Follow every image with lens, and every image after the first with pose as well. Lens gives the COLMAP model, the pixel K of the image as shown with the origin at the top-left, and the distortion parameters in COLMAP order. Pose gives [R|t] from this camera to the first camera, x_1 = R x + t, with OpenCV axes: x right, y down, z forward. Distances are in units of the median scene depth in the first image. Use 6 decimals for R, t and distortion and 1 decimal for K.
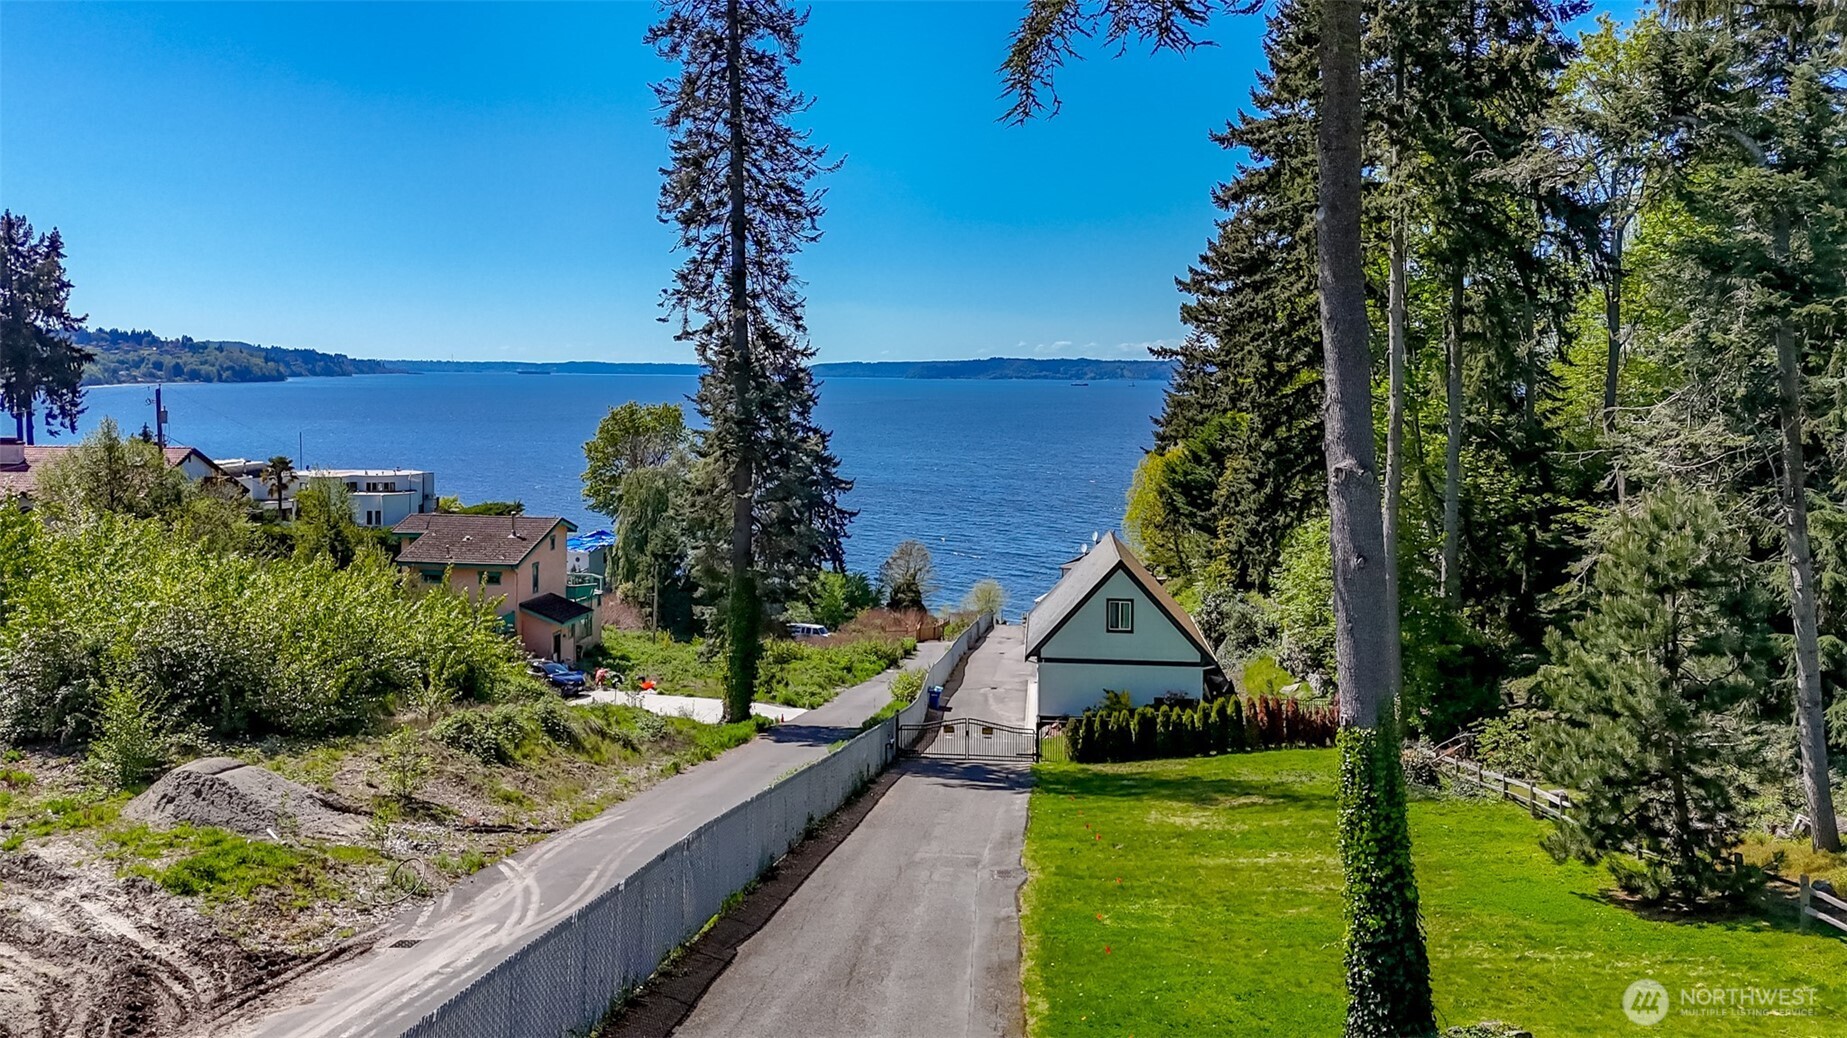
lens RADIAL K [[1313.4, 0, 934.5], [0, 1313.4, 427.4], [0, 0, 1]] dist [0.076071, -0.055750]
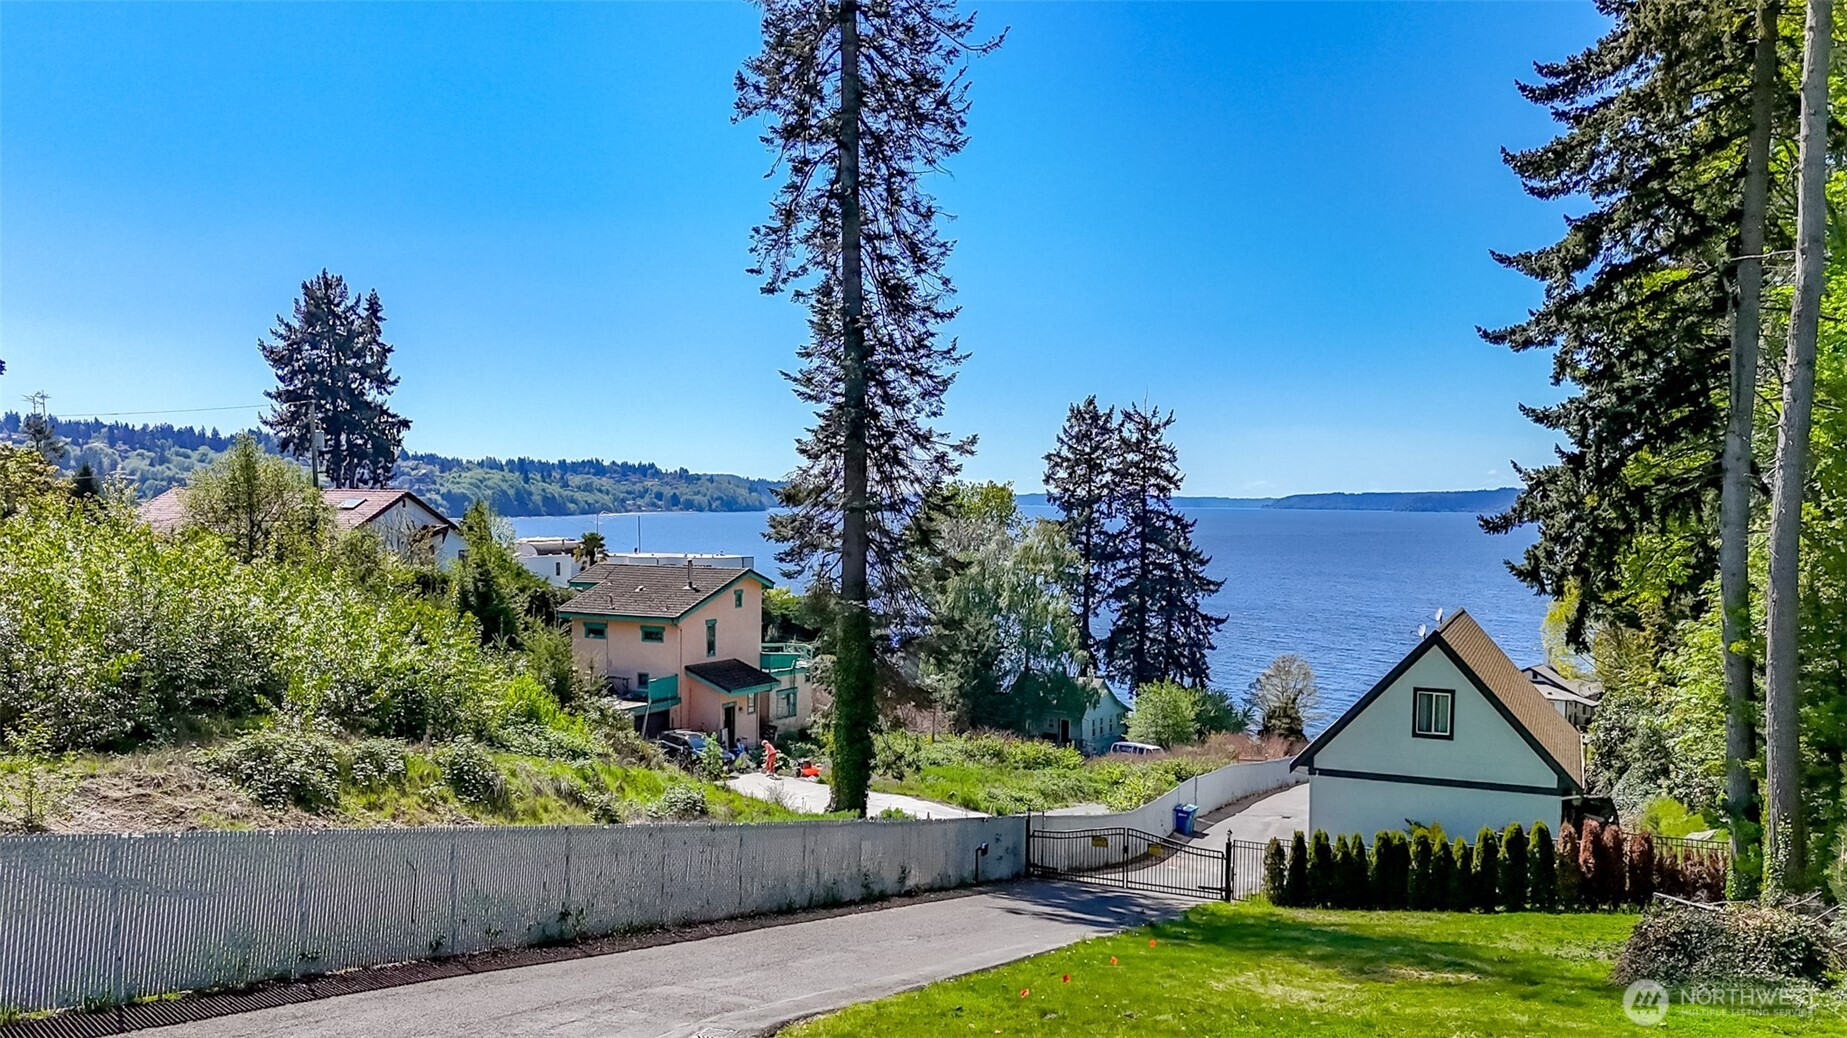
lens RADIAL K [[1412.0, 0, 971.6], [0, 1412.0, 606.6], [0, 0, 1]] dist [0.070142, -0.048061]
pose [[0.948216, 0.026462, -0.316522, 0.169838], [-0.018363, 0.999424, 0.028544, 0.083251], [0.317095, -0.021254, 0.948155, 0.271674]]
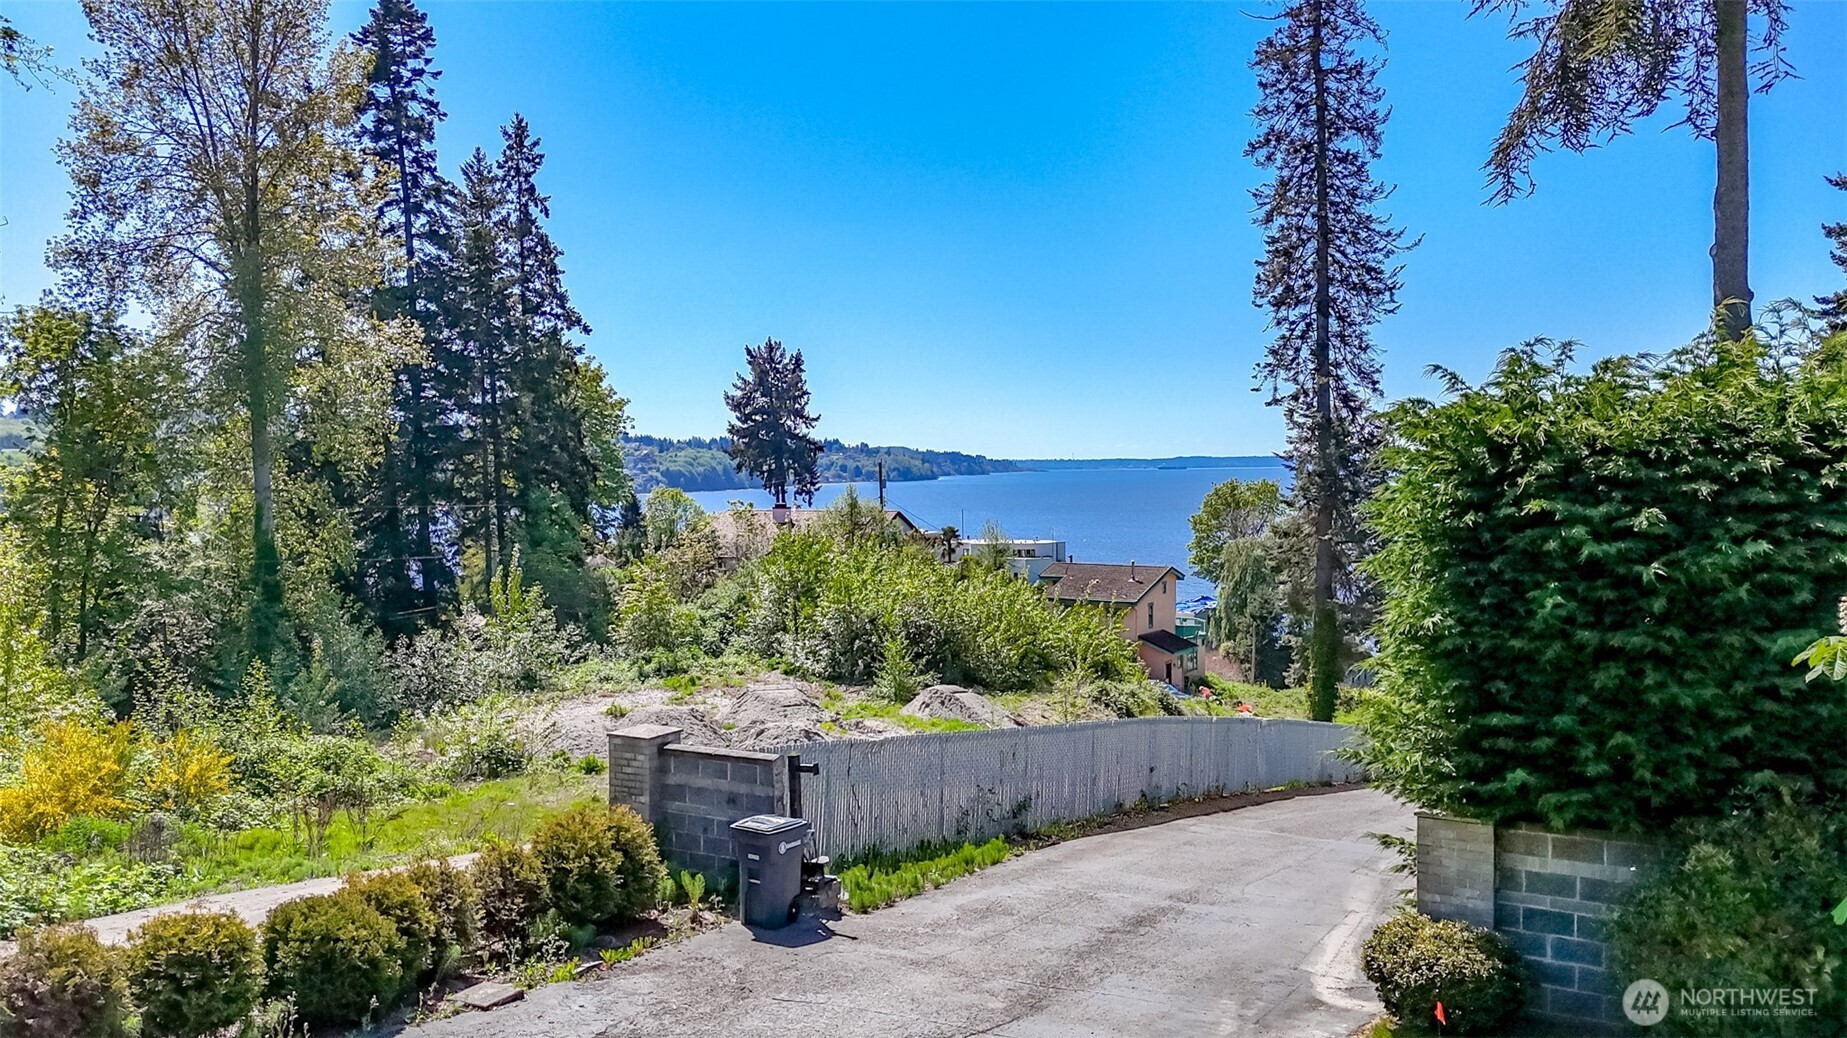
lens RADIAL K [[1313.4, 0, 951.2], [0, 1313.4, 555.1], [0, 0, 1]] dist [0.076071, -0.055750]
pose [[0.904261, 0.010601, -0.426849, 0.054798], [0.000010, 0.999691, 0.024849, 0.037921], [0.426980, -0.022475, 0.903982, -0.195450]]
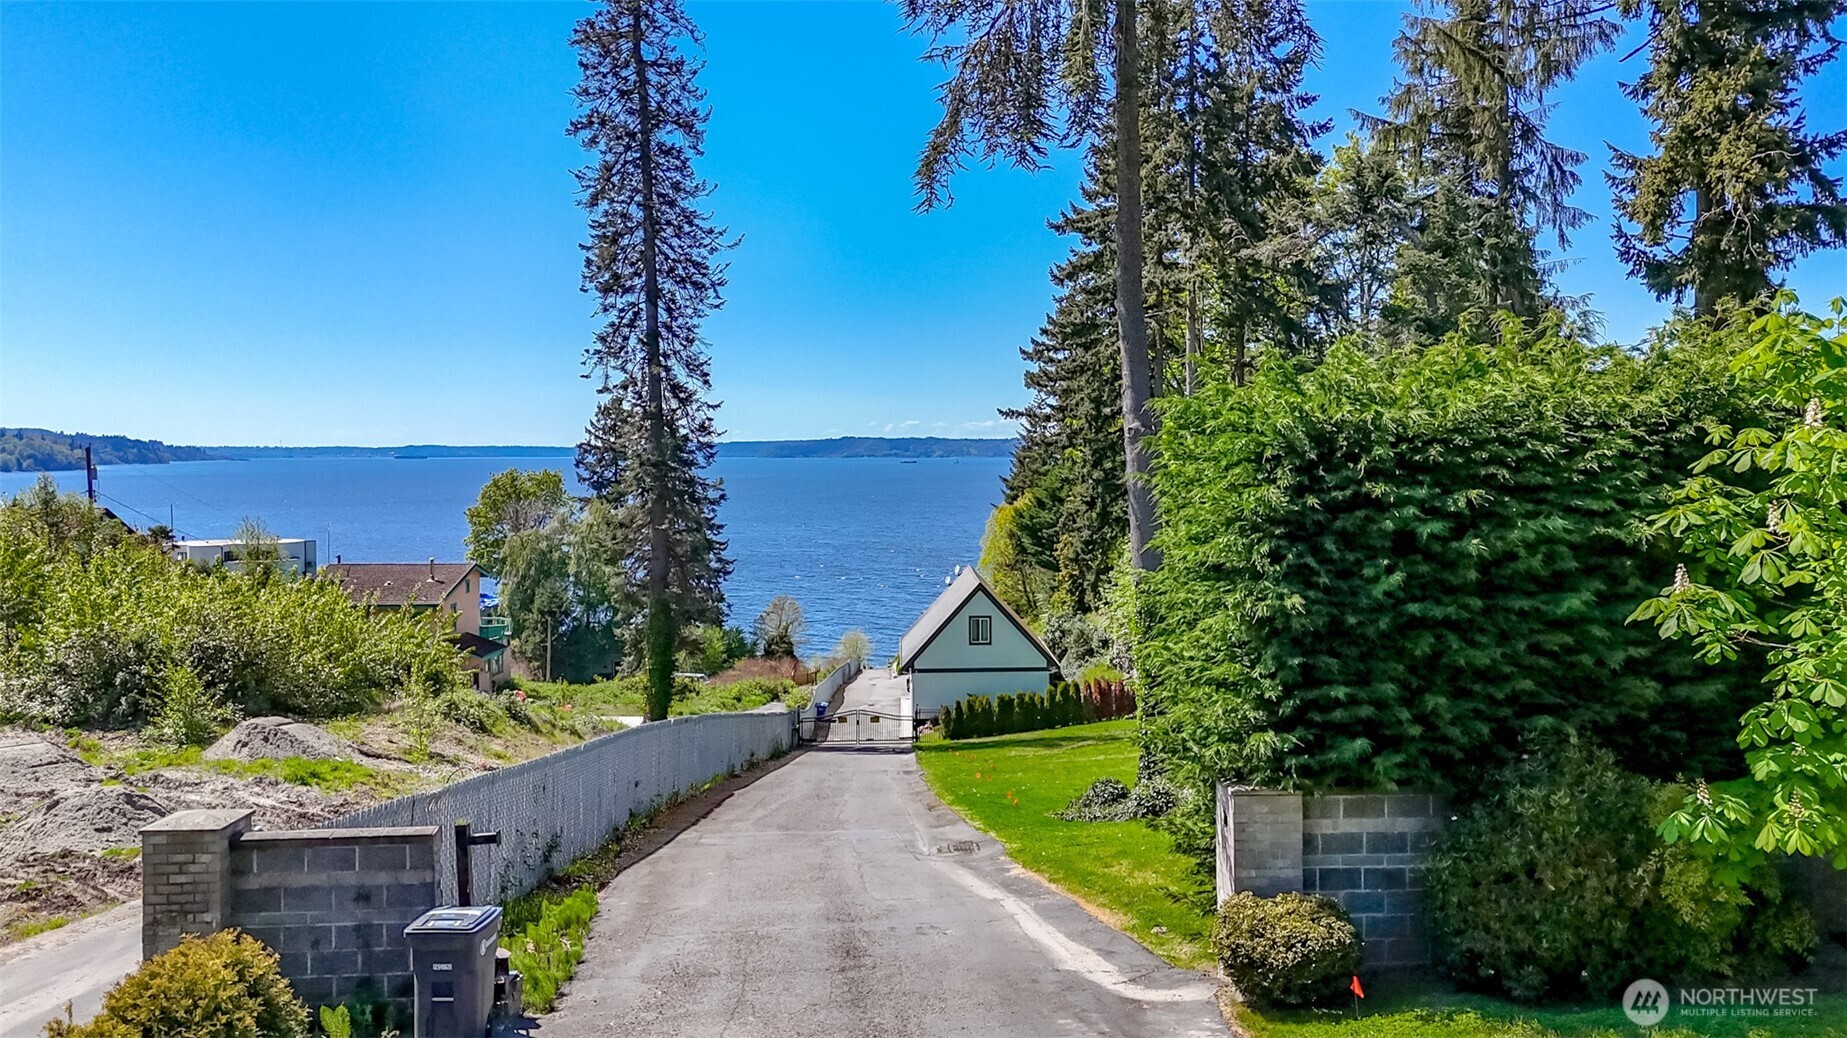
lens RADIAL K [[1313.4, 0, 932.8], [0, 1313.4, 518.0], [0, 0, 1]] dist [0.076071, -0.055750]
pose [[0.993655, -0.016736, 0.111223, -0.035815], [0.015931, 0.999840, 0.008124, 0.037394], [-0.111341, -0.006300, 0.993762, -0.181020]]
